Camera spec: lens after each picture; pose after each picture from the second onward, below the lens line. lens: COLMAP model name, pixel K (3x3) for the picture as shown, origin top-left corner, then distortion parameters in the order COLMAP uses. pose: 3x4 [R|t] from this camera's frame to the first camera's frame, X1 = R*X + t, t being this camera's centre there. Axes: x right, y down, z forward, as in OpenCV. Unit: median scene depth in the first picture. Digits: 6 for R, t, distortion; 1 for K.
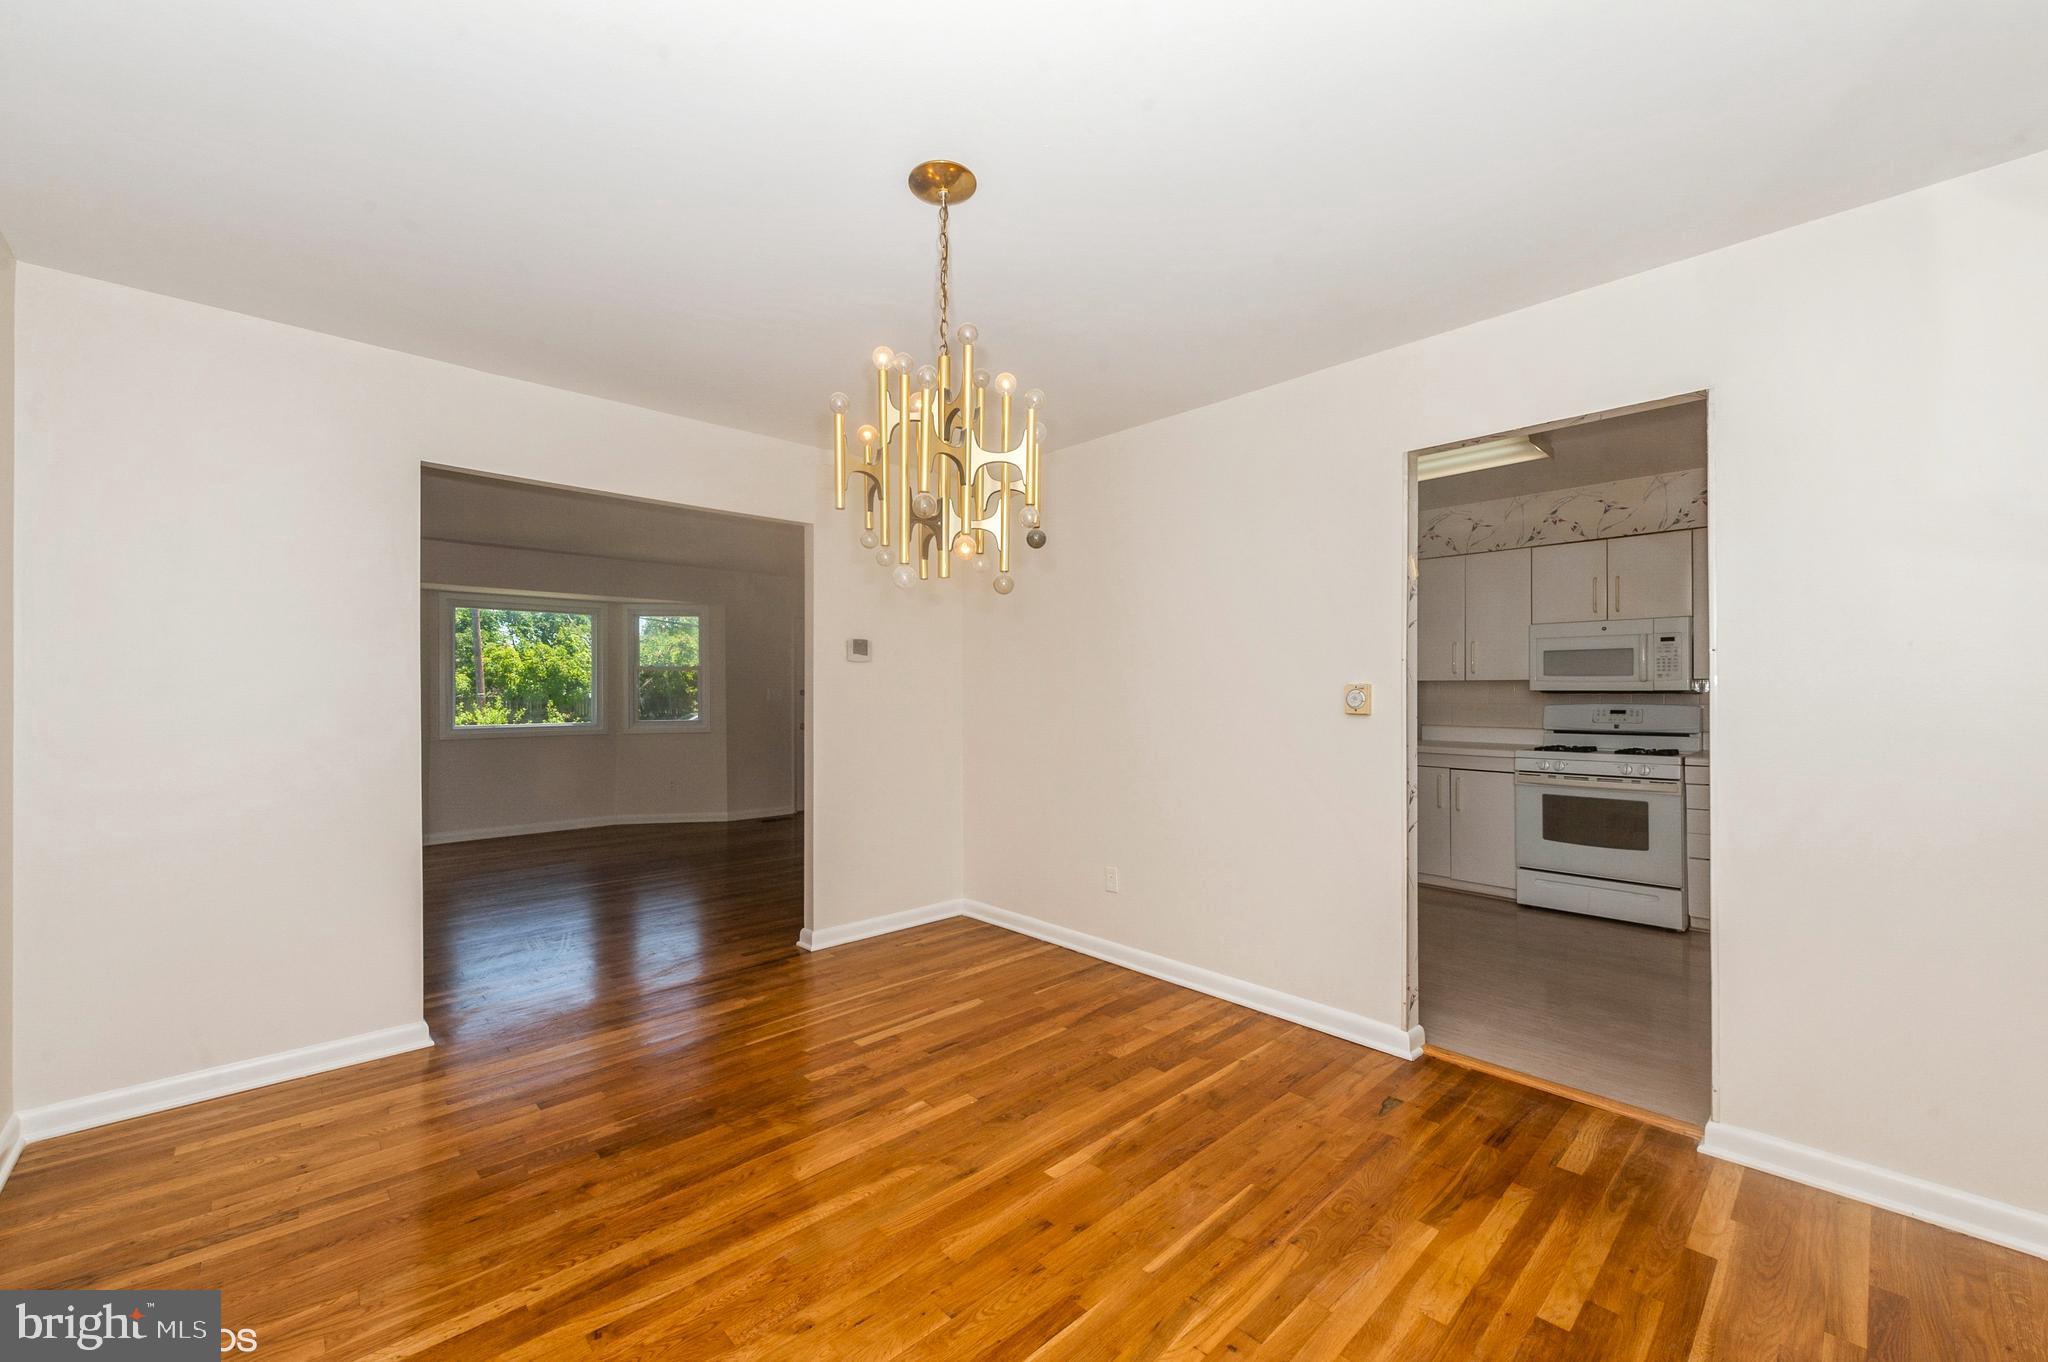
lens RADIAL K [[818.8, 0, 1024.0], [0, 818.8, 681.0], [0, 0, 1]] dist [0.010515, -0.000726]
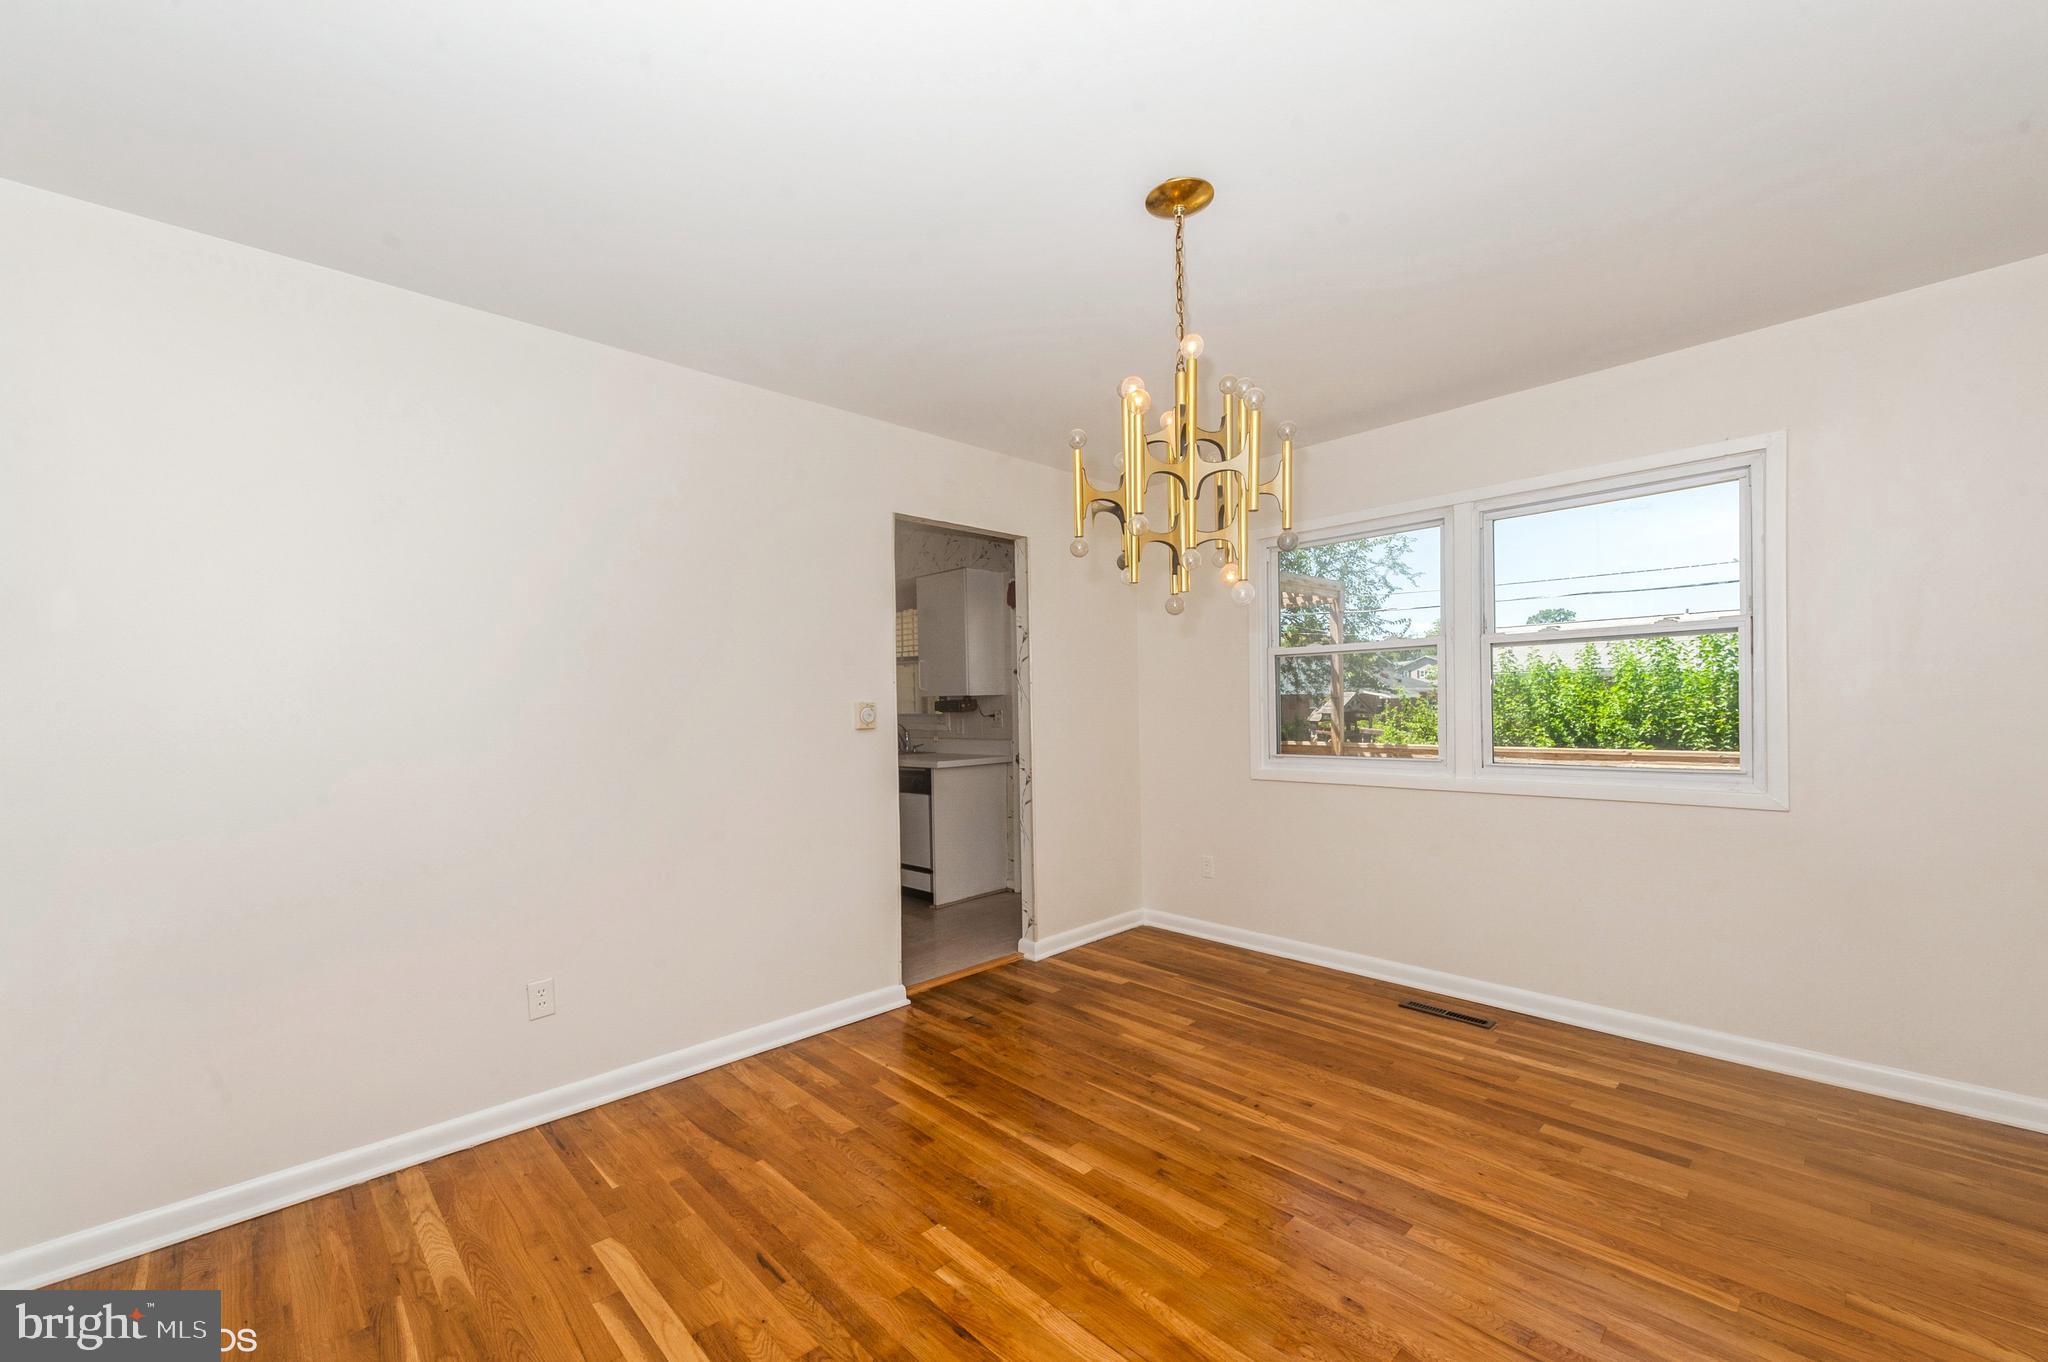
lens RADIAL K [[800.3, 0, 1027.9], [0, 800.3, 714.4], [0, 0, 1]] dist [0.012224, -0.000100]
pose [[-0.017142, -0.008251, 0.999819, -0.889128], [0.002174, 0.999963, 0.008290, 0.008385], [-0.999851, 0.002316, -0.017123, 0.983266]]
